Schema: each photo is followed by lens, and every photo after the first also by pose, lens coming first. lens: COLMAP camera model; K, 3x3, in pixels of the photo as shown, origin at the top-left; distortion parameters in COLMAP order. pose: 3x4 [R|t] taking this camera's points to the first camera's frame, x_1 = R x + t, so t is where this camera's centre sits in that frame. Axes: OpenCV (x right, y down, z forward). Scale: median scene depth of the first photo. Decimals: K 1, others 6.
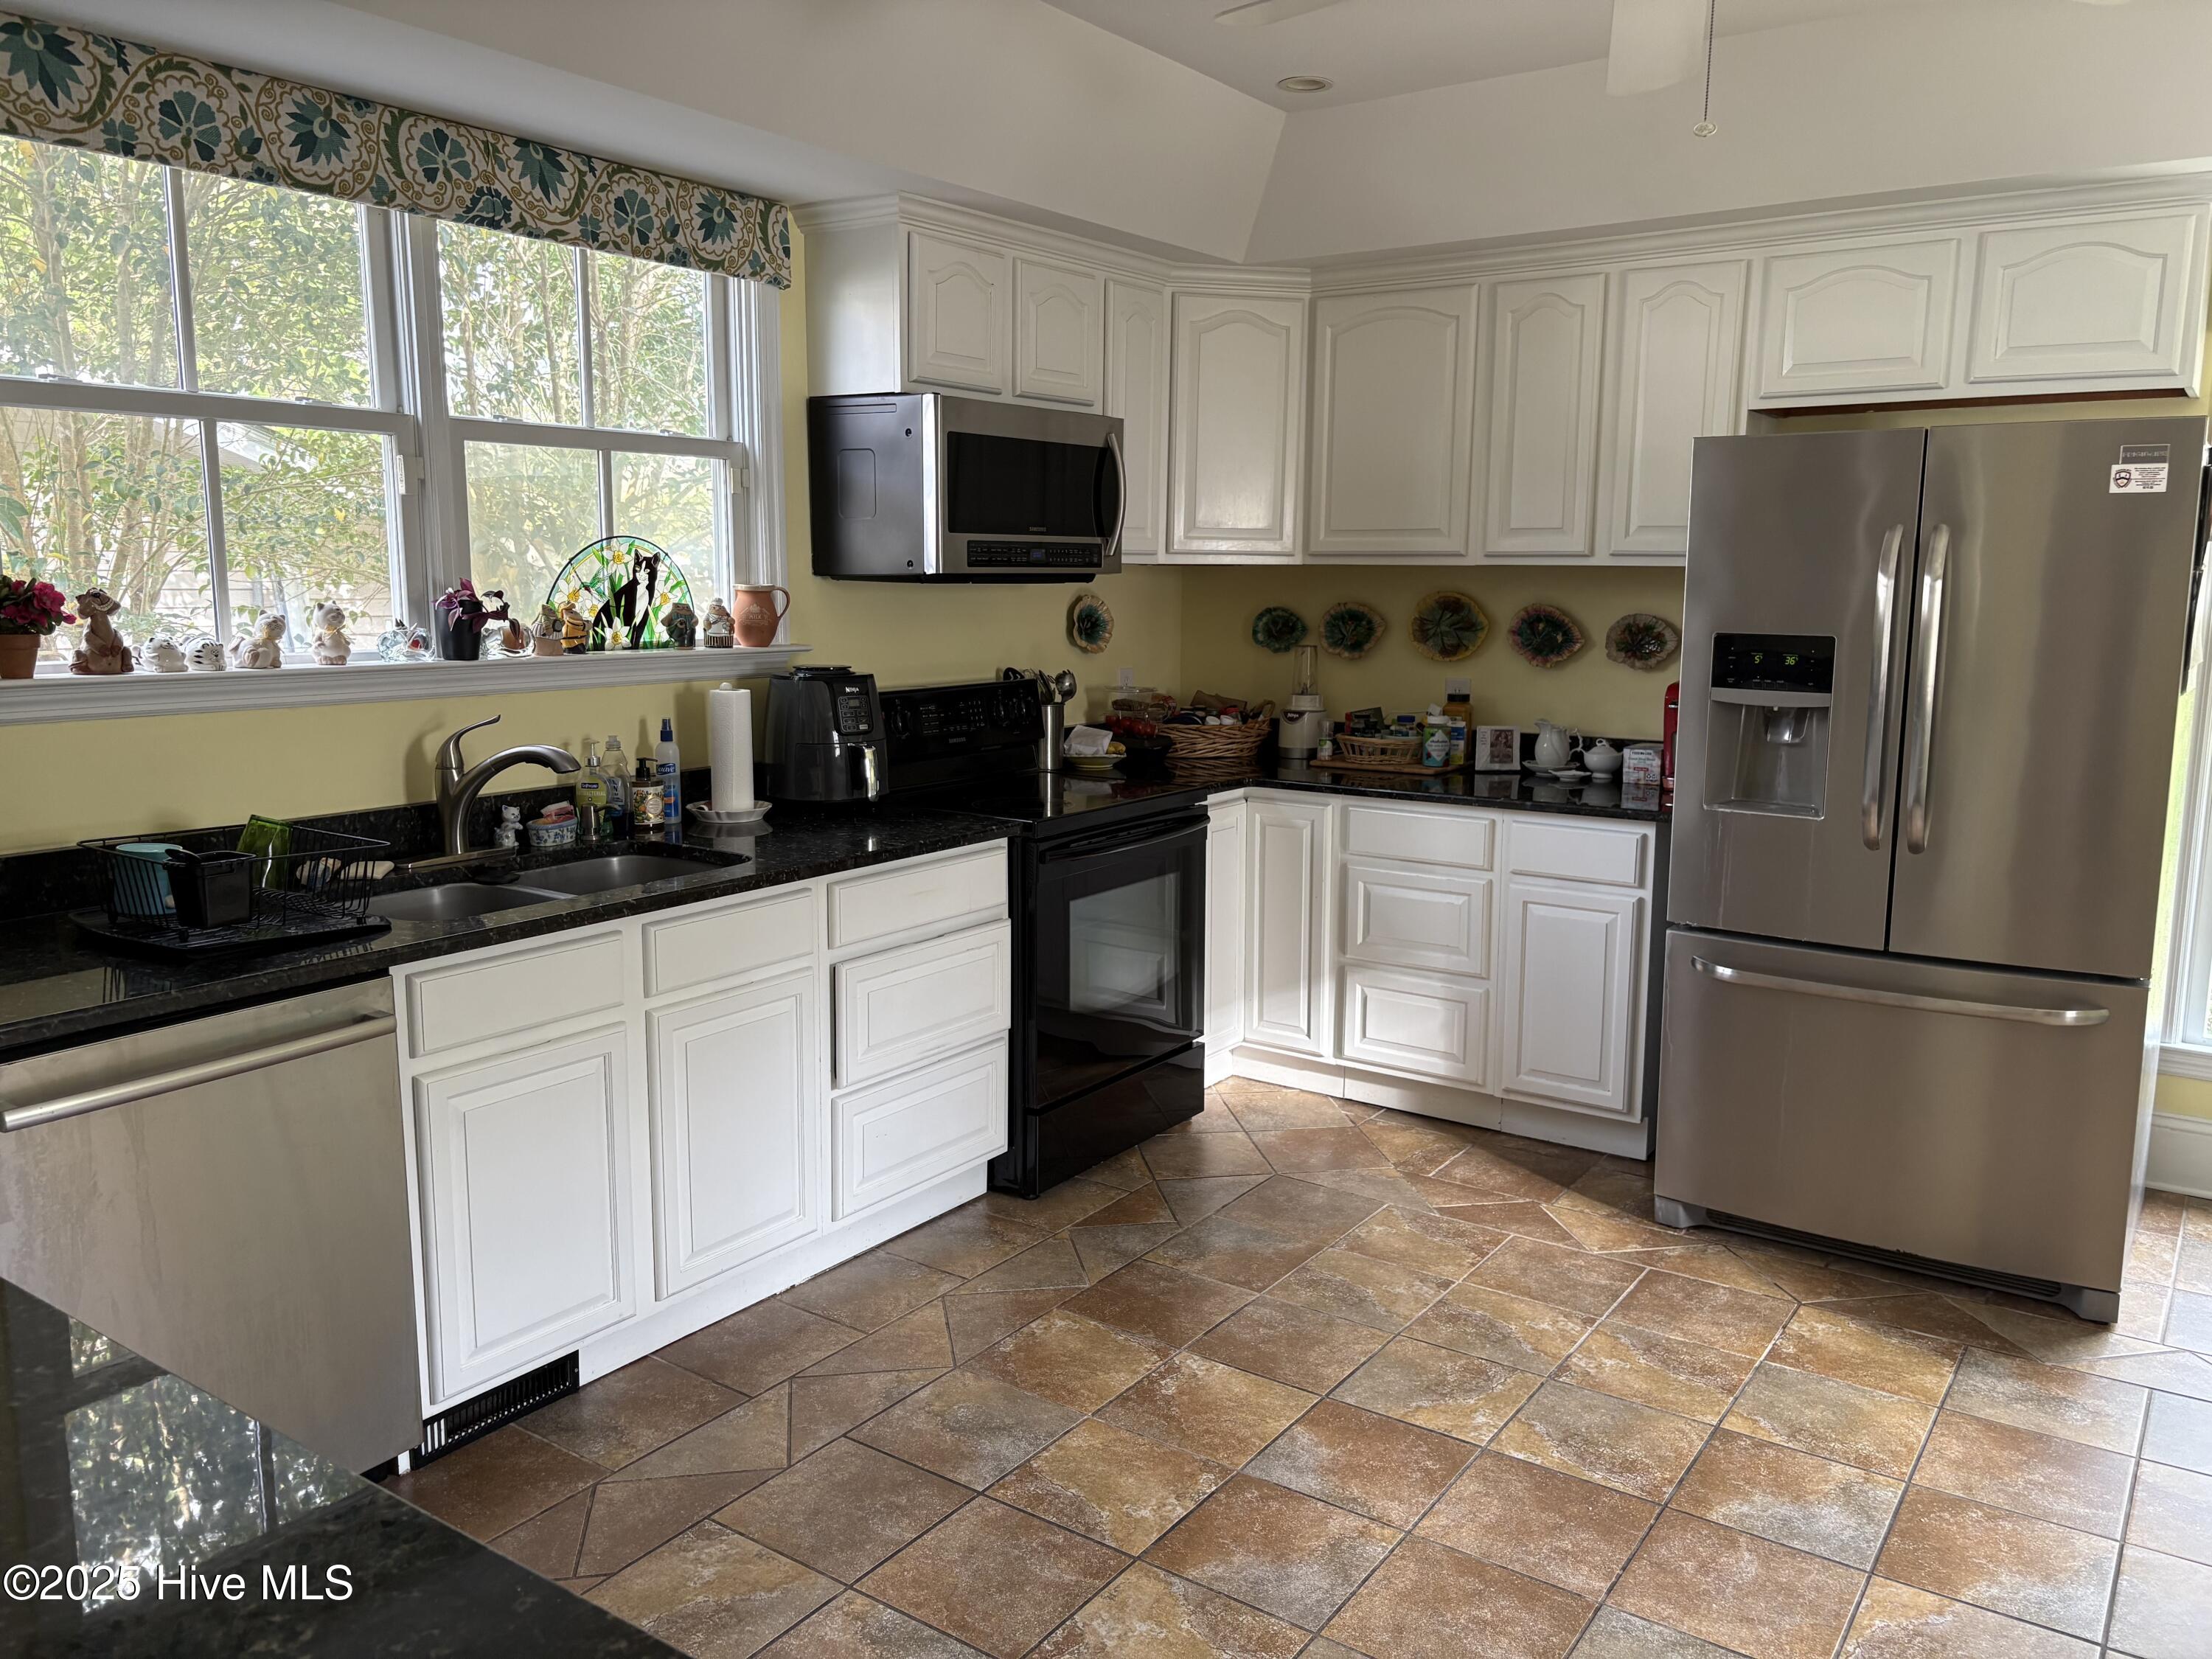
lens RADIAL K [[1674.0, 0, 1104.3], [0, 1674.0, 824.7], [0, 0, 1]] dist [0.033512, -0.016879]
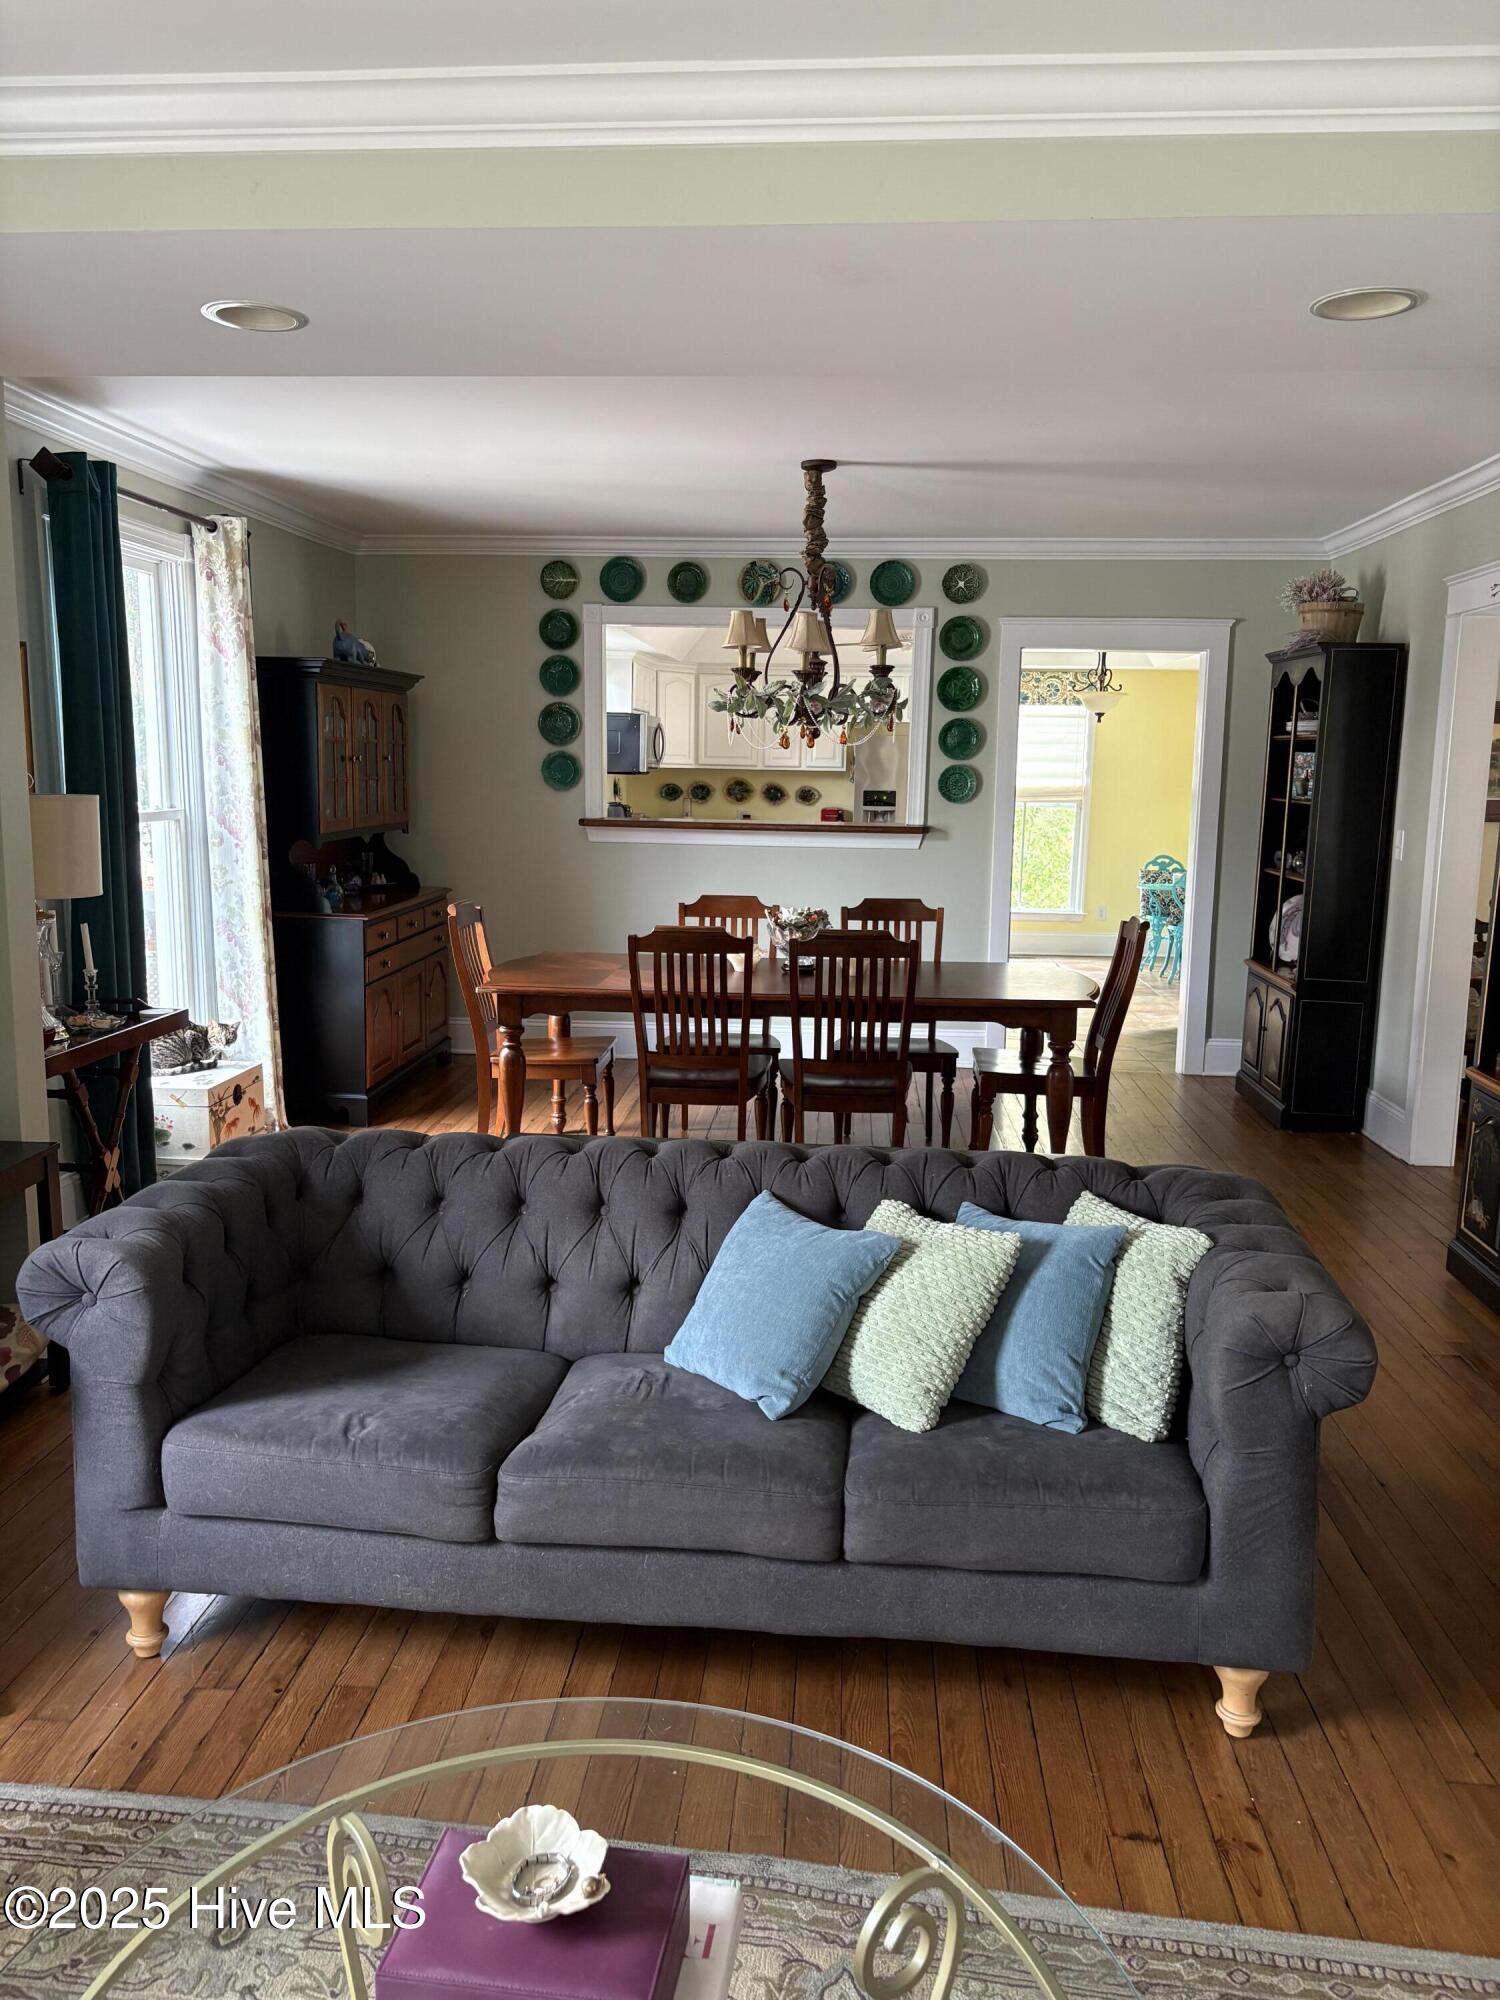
lens RADIAL K [[1513.6, 0, 746.5], [0, 1513.6, 1002.5], [0, 0, 1]] dist [0.033512, -0.016879]
pose [[0.860928, -0.067127, 0.504279, -1.107214], [0.063758, 0.997678, 0.023954, 0.178143], [-0.504716, 0.011529, 0.863209, -1.208562]]
